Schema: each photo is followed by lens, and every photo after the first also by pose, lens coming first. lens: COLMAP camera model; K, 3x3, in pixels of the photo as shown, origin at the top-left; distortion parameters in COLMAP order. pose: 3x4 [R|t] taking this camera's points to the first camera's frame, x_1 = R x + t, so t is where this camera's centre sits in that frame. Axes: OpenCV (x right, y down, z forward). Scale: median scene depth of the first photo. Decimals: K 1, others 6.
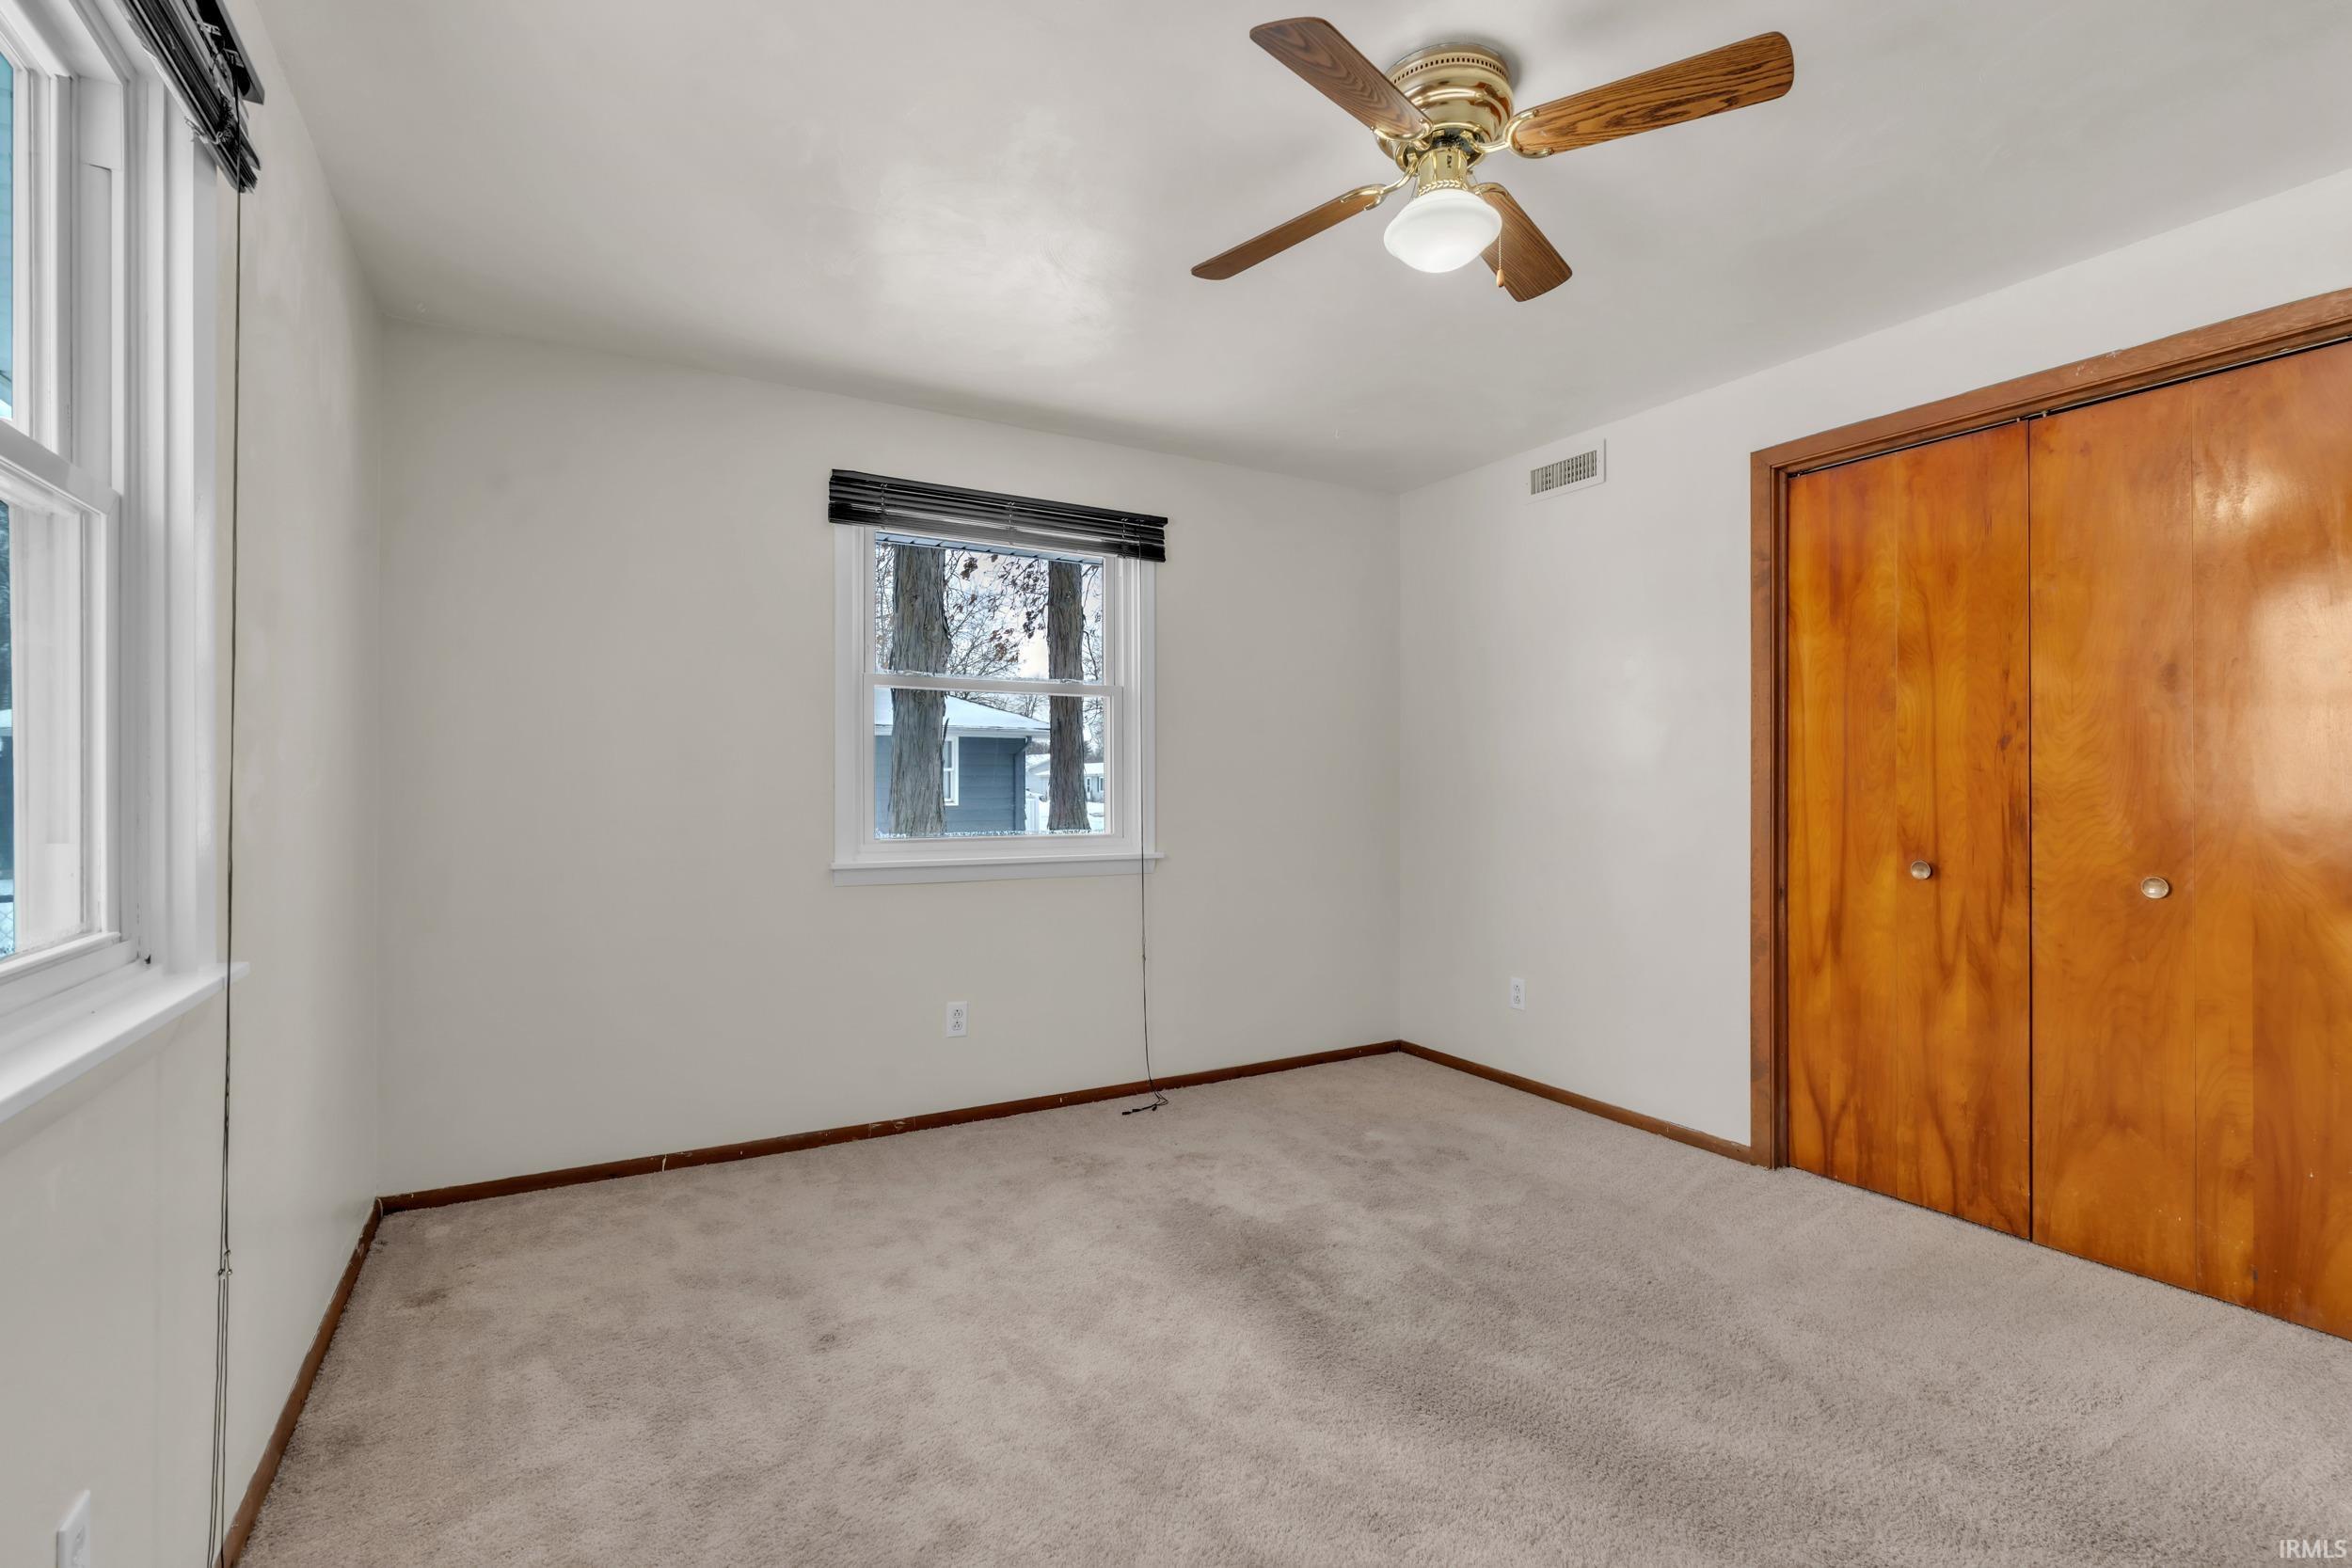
lens RADIAL K [[1058.1, 0, 1183.1], [0, 1058.1, 780.5], [0, 0, 1]] dist [-0.004859, 0.000272]
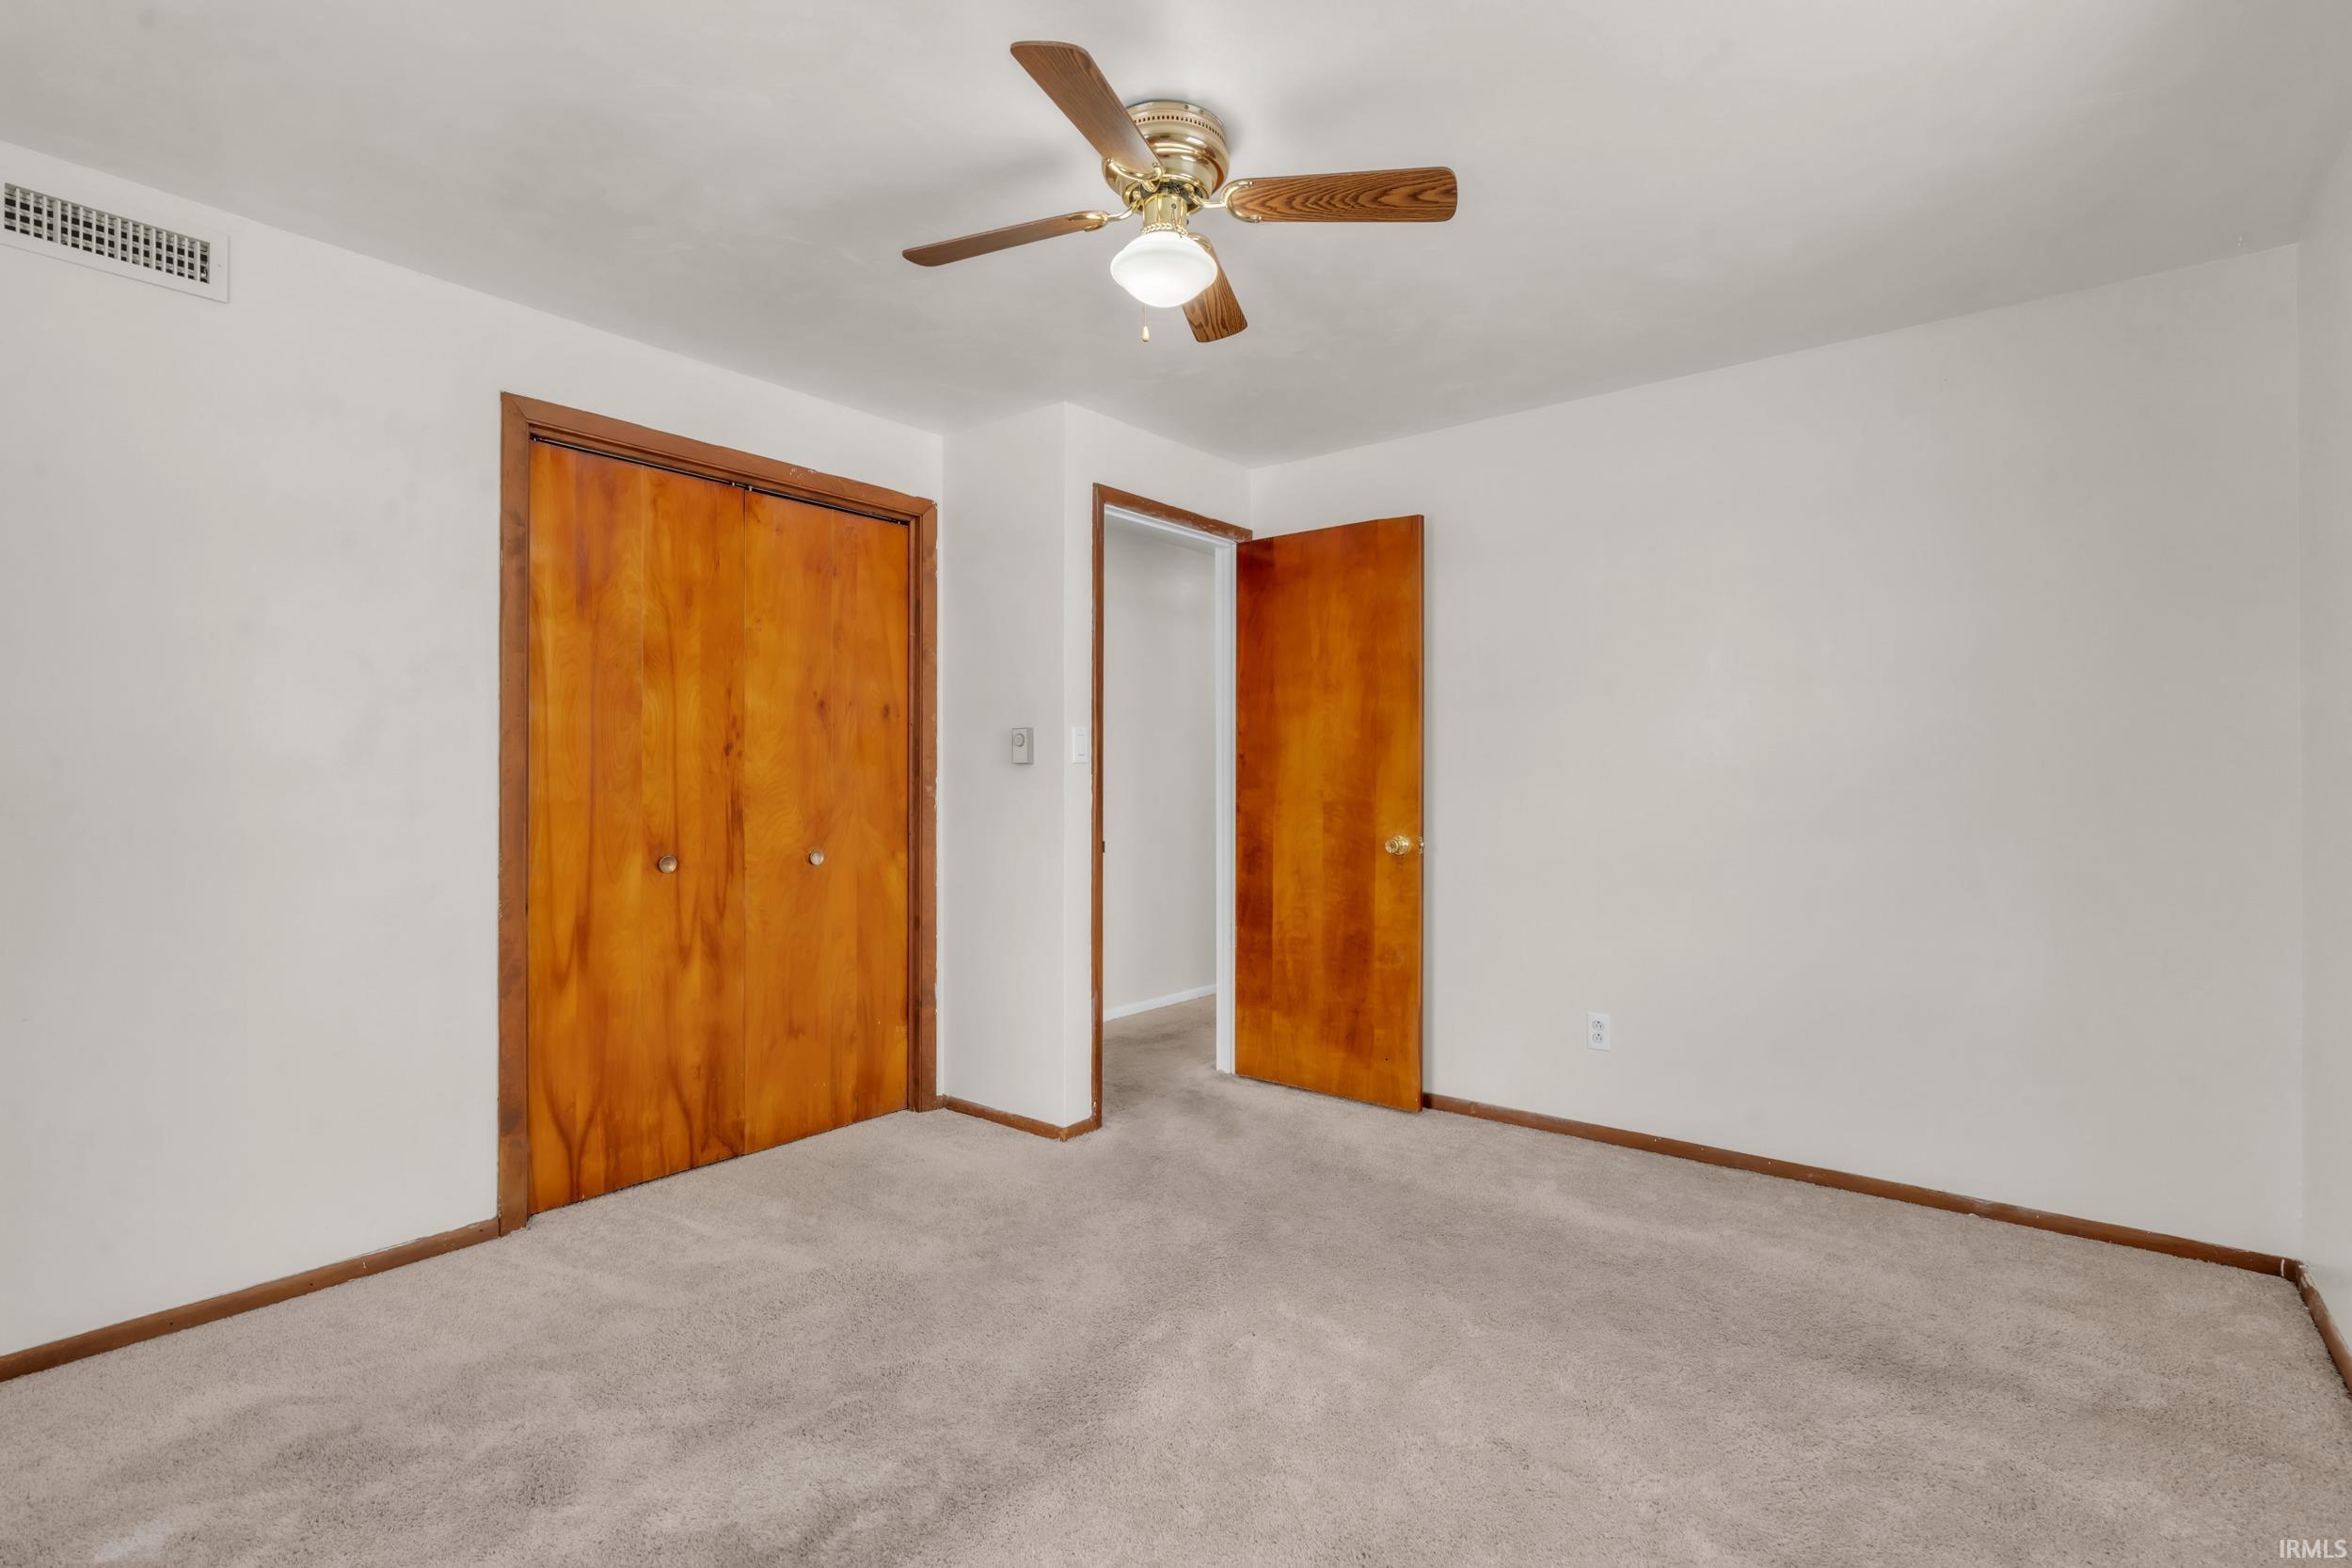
lens RADIAL K [[1058.1, 0, 1183.1], [0, 1058.1, 780.5], [0, 0, 1]] dist [-0.004859, 0.000272]
pose [[-0.352544, 0.005370, 0.935780, -0.502238], [0.000989, 0.999985, -0.005365, 0.005860], [-0.935795, -0.000966, -0.352544, 0.896685]]
